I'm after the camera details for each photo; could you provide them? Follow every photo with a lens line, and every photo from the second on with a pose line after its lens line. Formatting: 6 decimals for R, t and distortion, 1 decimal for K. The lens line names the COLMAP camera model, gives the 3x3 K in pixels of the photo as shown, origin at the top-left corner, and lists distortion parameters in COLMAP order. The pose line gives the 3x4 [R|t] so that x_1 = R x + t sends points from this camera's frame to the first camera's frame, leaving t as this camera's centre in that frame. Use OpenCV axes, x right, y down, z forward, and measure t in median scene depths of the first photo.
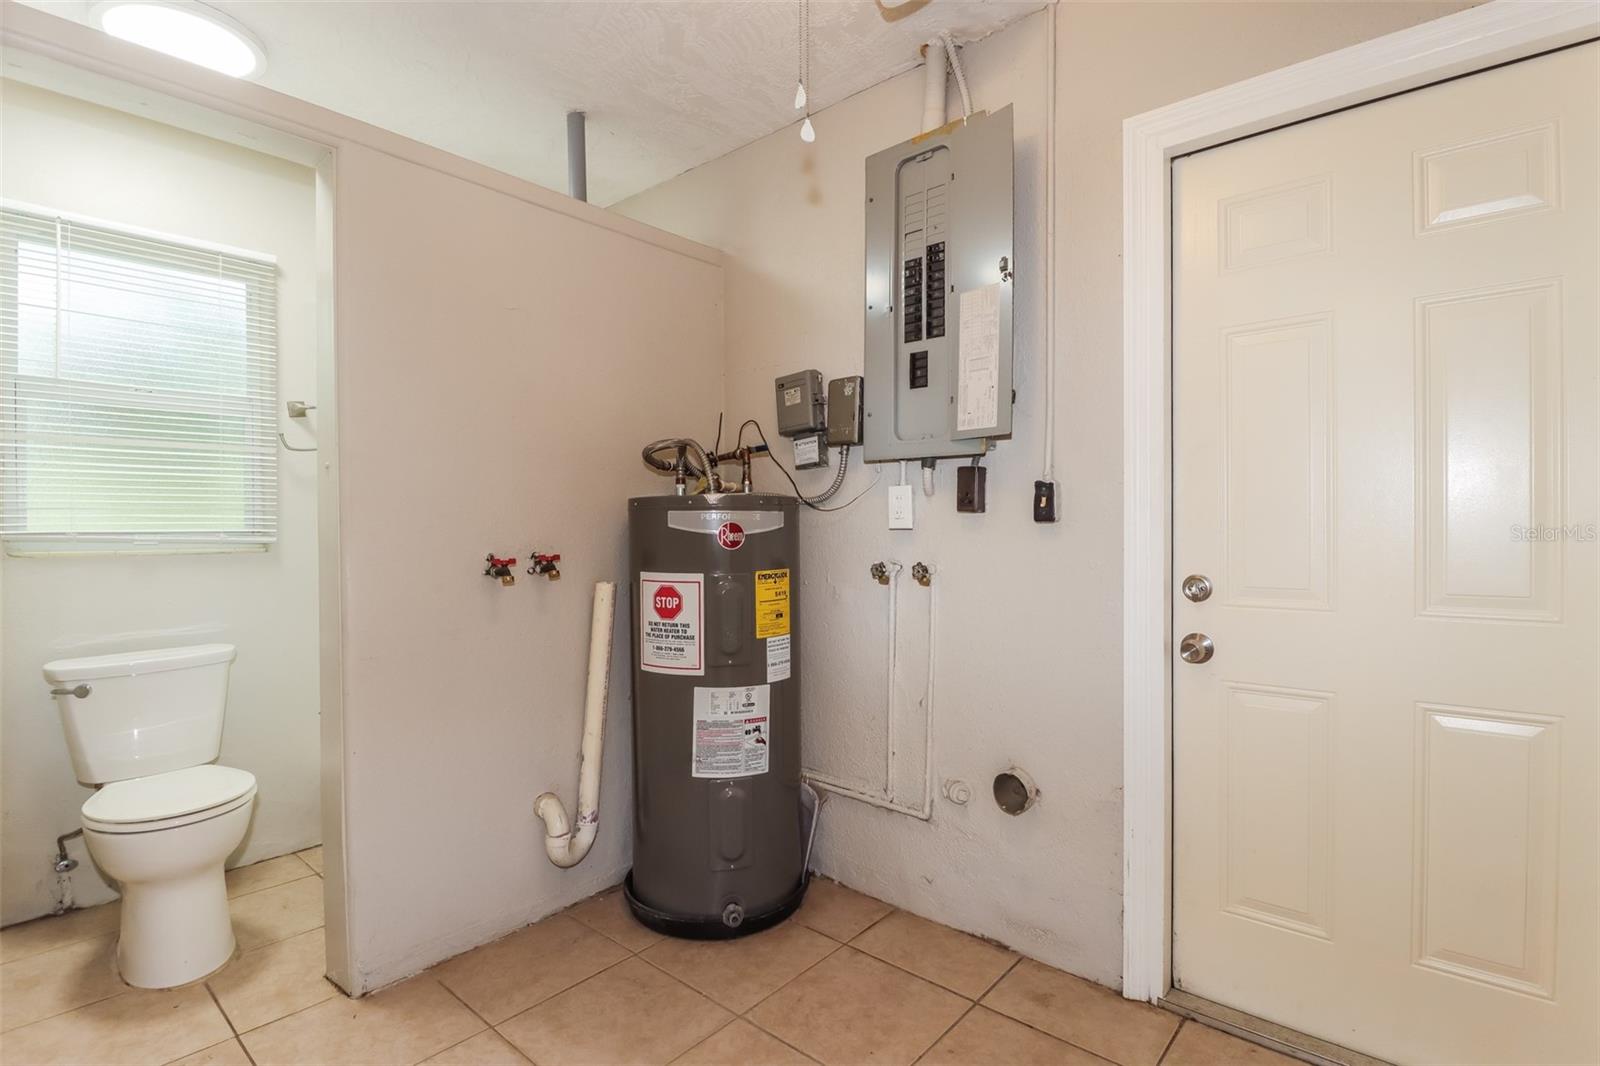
lens RADIAL K [[740.0, 0, 806.5], [0, 740.0, 526.4], [0, 0, 1]] dist [0.001595, -0.000205]
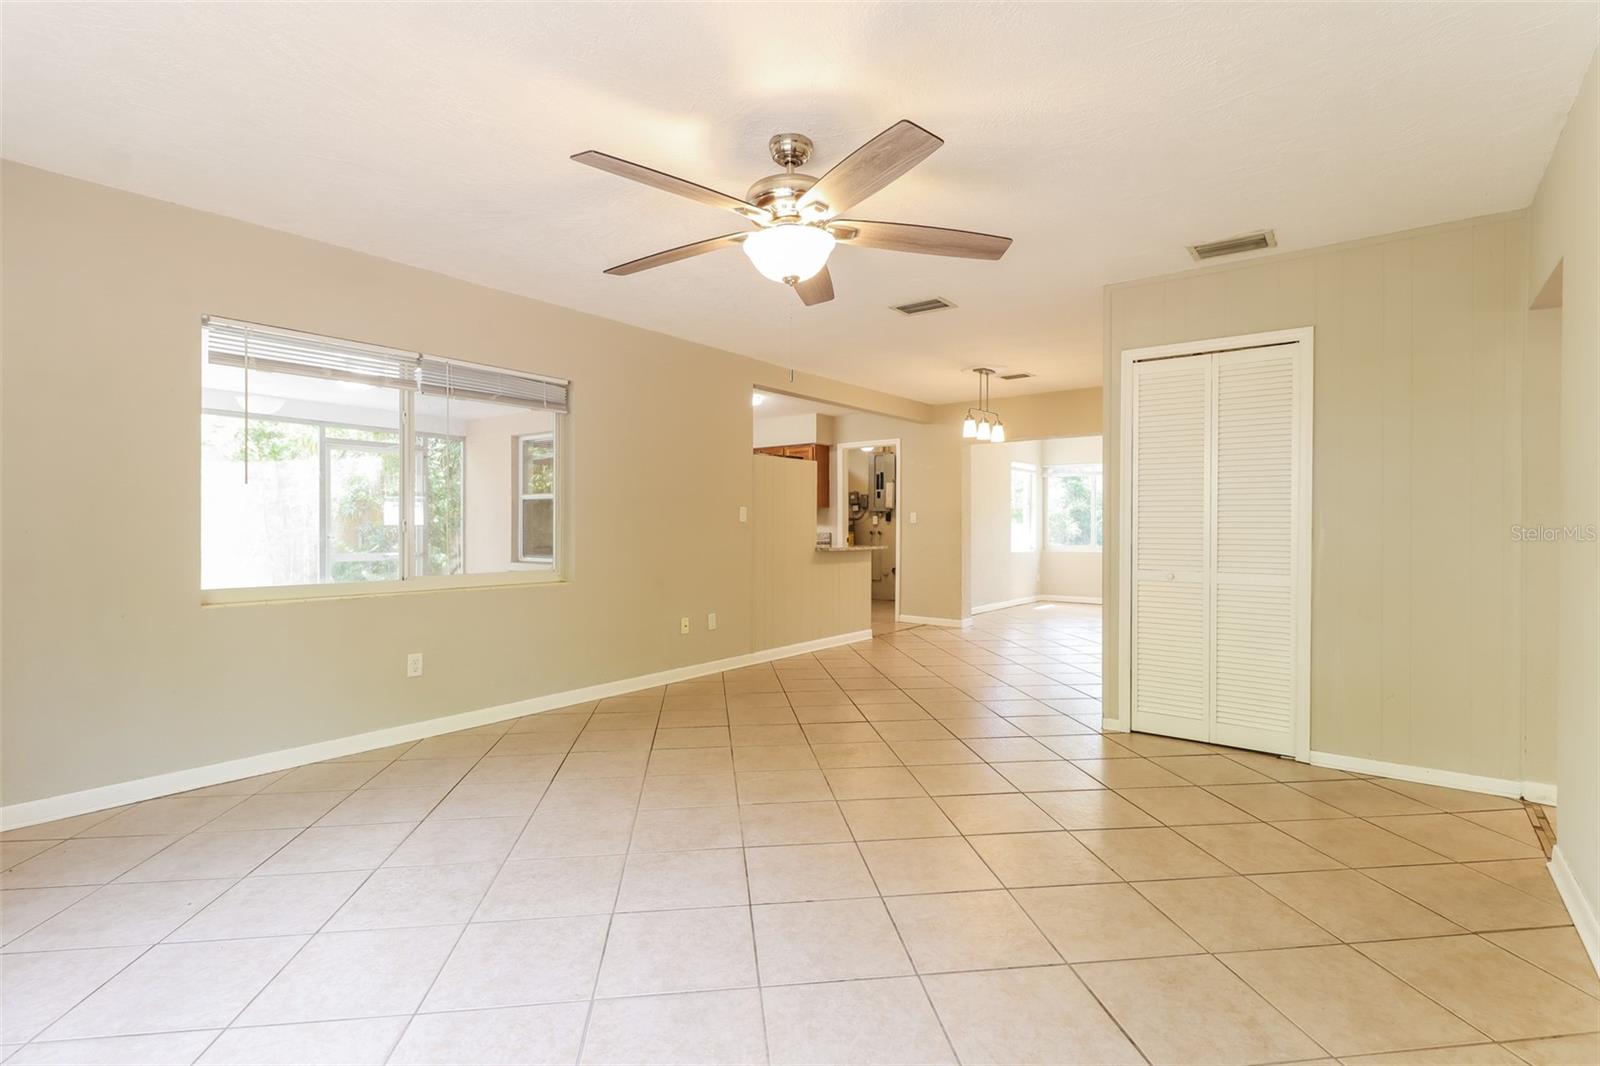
lens RADIAL K [[740.0, 0, 806.5], [0, 740.0, 526.4], [0, 0, 1]] dist [0.001595, -0.000205]
pose [[0.999739, 0.001352, 0.022807, -0.479624], [-0.001562, 0.999957, 0.009191, -0.034316], [-0.022794, -0.009224, 0.999698, -4.236071]]
